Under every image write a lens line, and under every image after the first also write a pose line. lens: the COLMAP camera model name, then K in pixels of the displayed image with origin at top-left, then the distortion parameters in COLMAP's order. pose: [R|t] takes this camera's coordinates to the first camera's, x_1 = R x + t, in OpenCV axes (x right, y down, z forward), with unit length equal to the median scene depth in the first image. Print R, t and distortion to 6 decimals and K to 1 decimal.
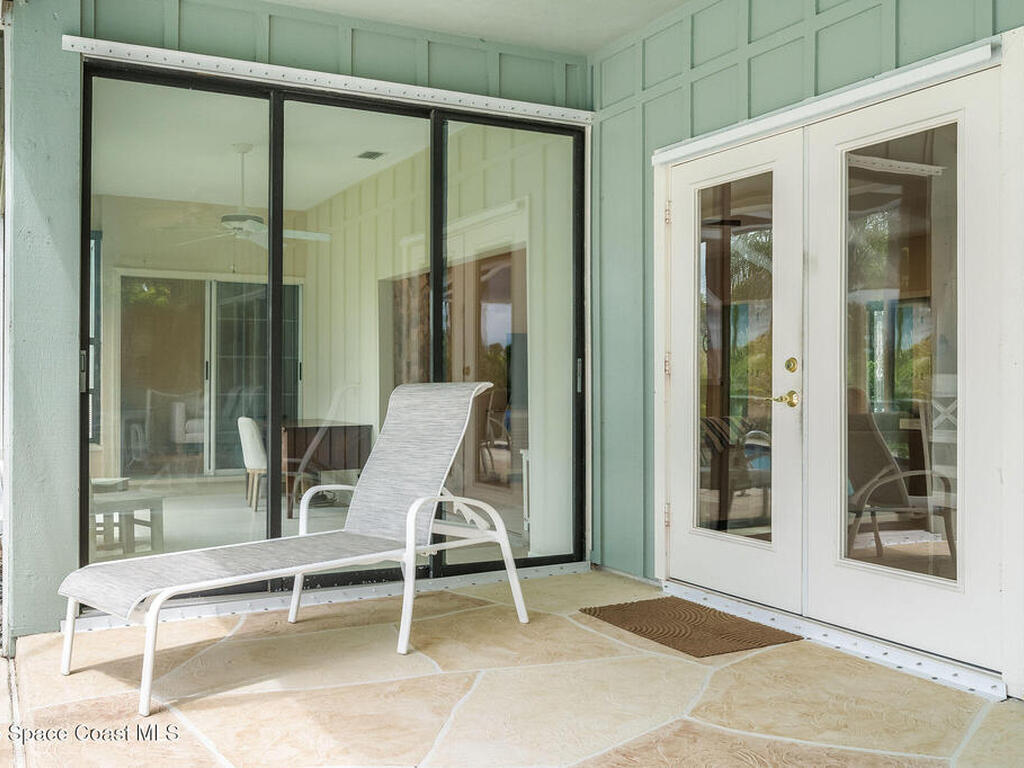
lens RADIAL K [[1035.2, 0, 512.0], [0, 1035.2, 384.0], [0, 0, 1]] dist [0.099354, 0.000970]
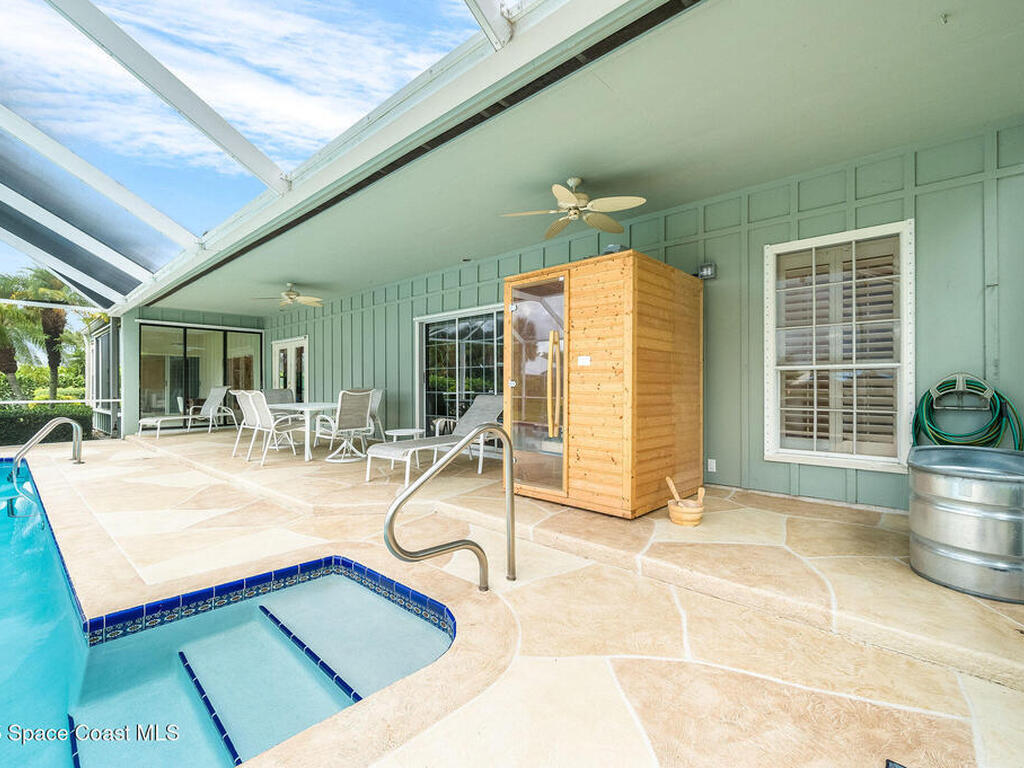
lens RADIAL K [[465.7, 0, 512.0], [0, 465.7, 384.0], [0, 0, 1]] dist [0.002715, -0.000280]
pose [[0.937530, -0.003012, 0.347891, 0.445444], [0.004456, 0.999984, -0.003351, 0.000750], [-0.347876, 0.004692, 0.937529, -1.555498]]
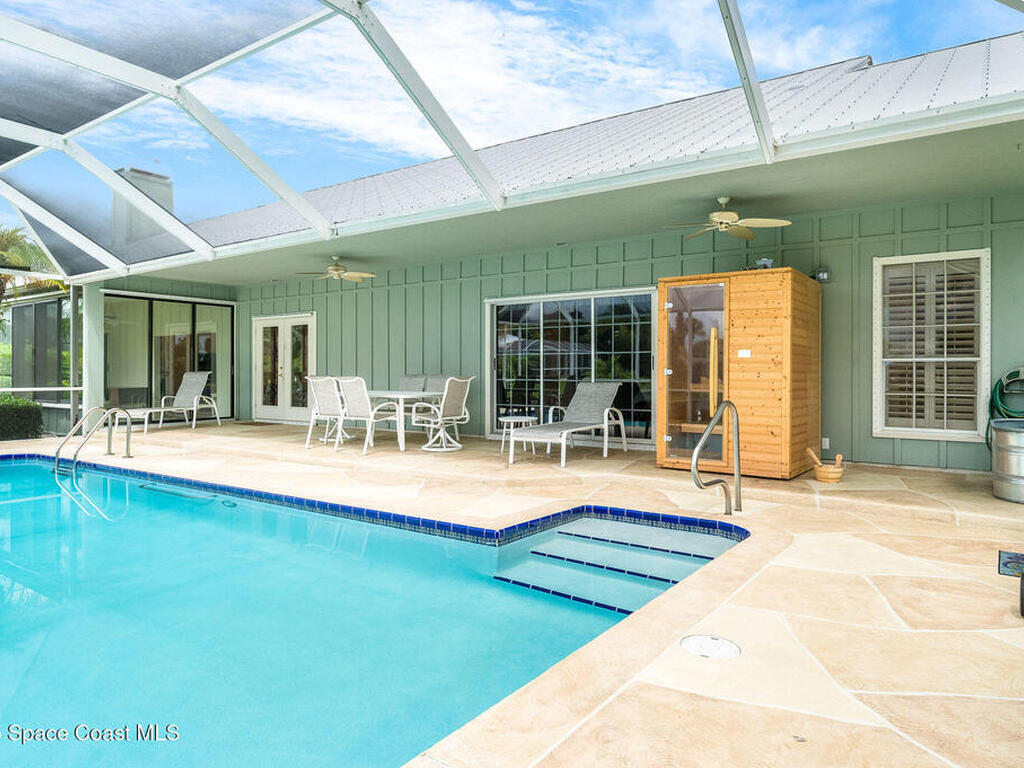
lens RADIAL K [[664.4, 0, 507.7], [0, 664.4, 369.3], [0, 0, 1]] dist [0.002977, -0.000646]
pose [[0.888660, 0.002483, 0.458560, -0.176015], [-0.000667, 0.999991, -0.004123, -0.002020], [-0.458567, 0.003358, 0.888654, -1.831627]]
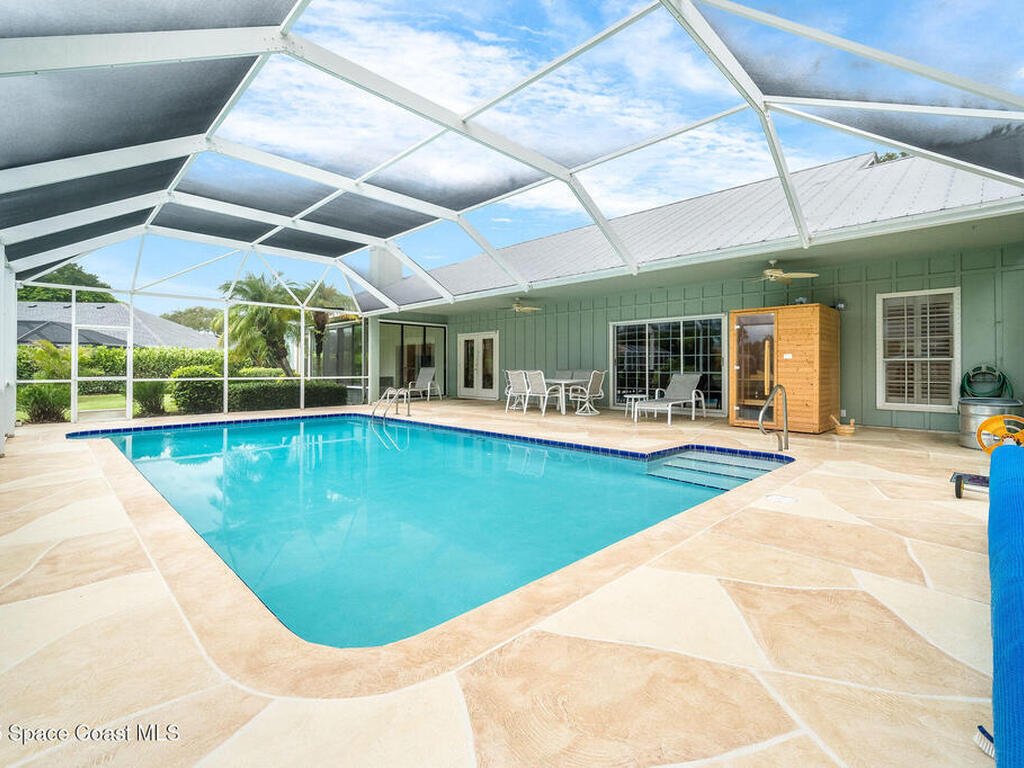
lens RADIAL K [[468.8, 0, 513.9], [0, 468.8, 361.4], [0, 0, 1]] dist [0.001617, -0.000094]
pose [[0.952835, 0.002613, 0.303477, -0.446761], [0.000887, 0.999935, -0.011397, -0.005472], [-0.303487, 0.011128, 0.952771, -2.042627]]
